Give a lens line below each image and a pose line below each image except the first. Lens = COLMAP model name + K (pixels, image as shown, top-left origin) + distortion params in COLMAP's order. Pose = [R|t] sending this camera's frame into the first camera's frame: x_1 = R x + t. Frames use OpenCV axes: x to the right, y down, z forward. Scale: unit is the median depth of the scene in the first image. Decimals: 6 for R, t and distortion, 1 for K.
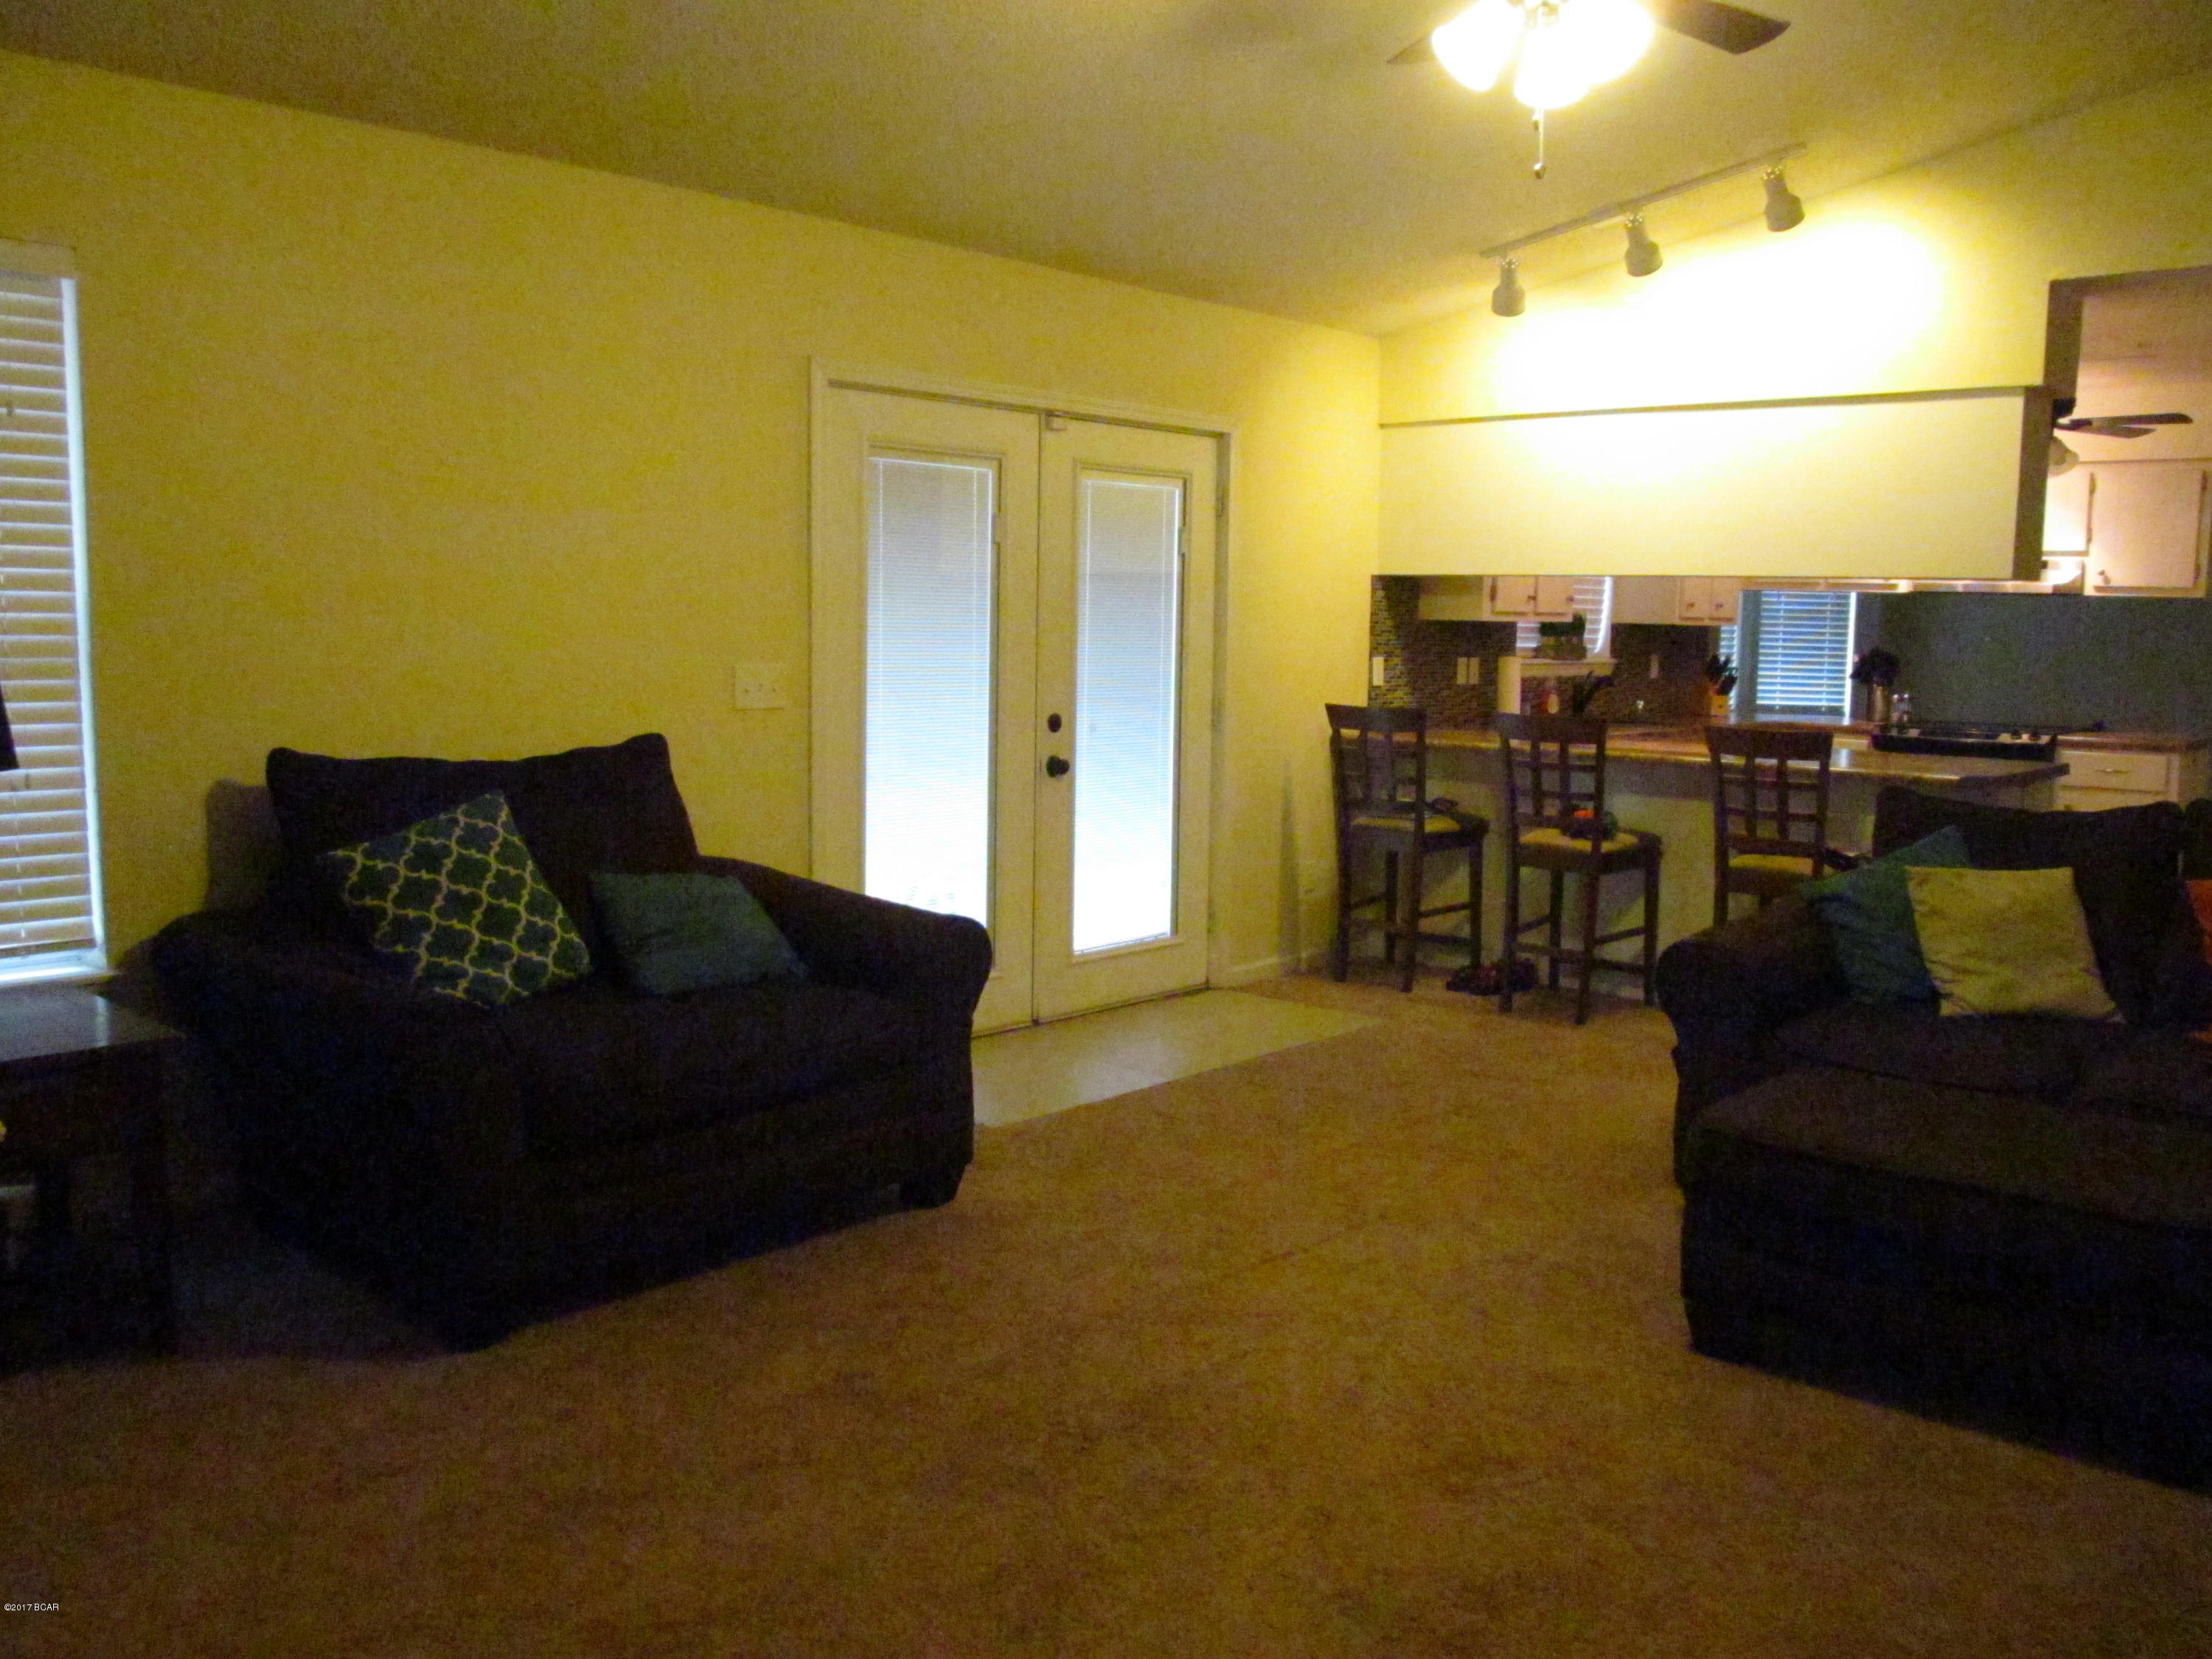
lens RADIAL K [[1823.5, 0, 1109.8], [0, 1823.5, 838.7], [0, 0, 1]] dist [-0.065985, 0.025436]
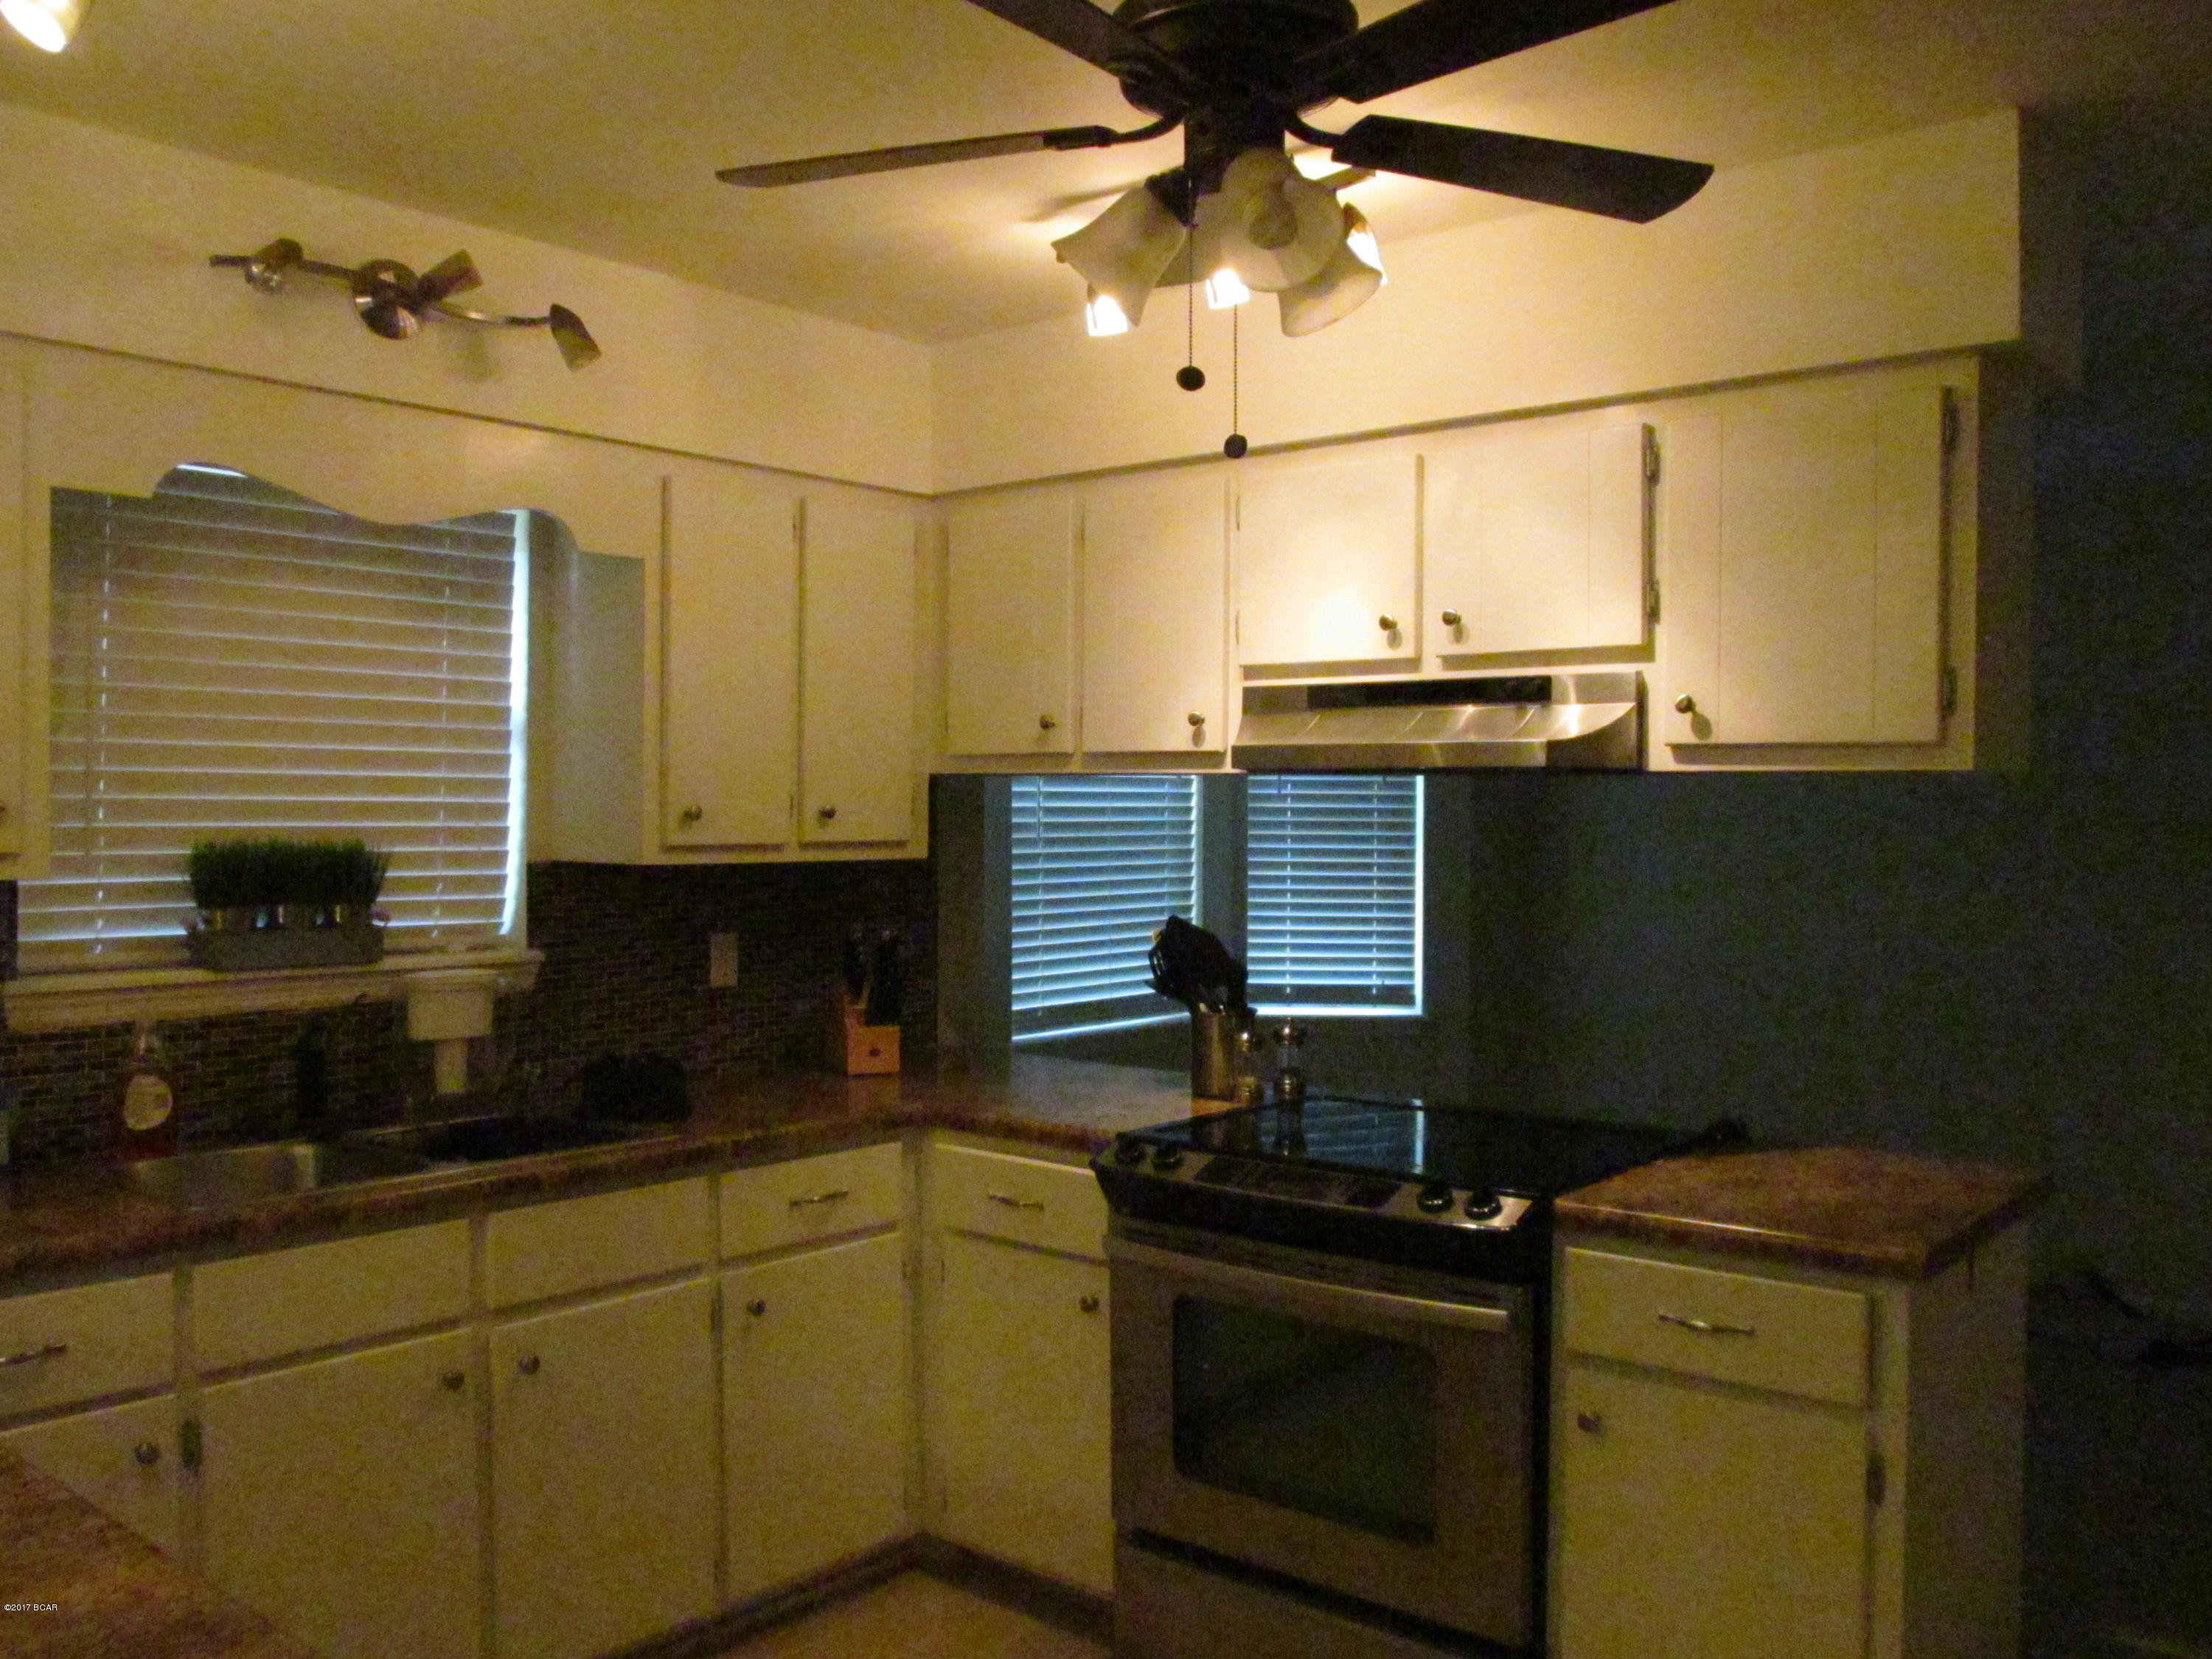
lens RADIAL K [[1823.5, 0, 1099.9], [0, 1823.5, 824.6], [0, 0, 1]] dist [-0.065985, 0.025436]
pose [[0.999639, -0.012524, 0.023770, 0.429745], [0.015132, 0.993492, -0.112895, -0.087399], [-0.022201, 0.113213, 0.993323, 0.653381]]
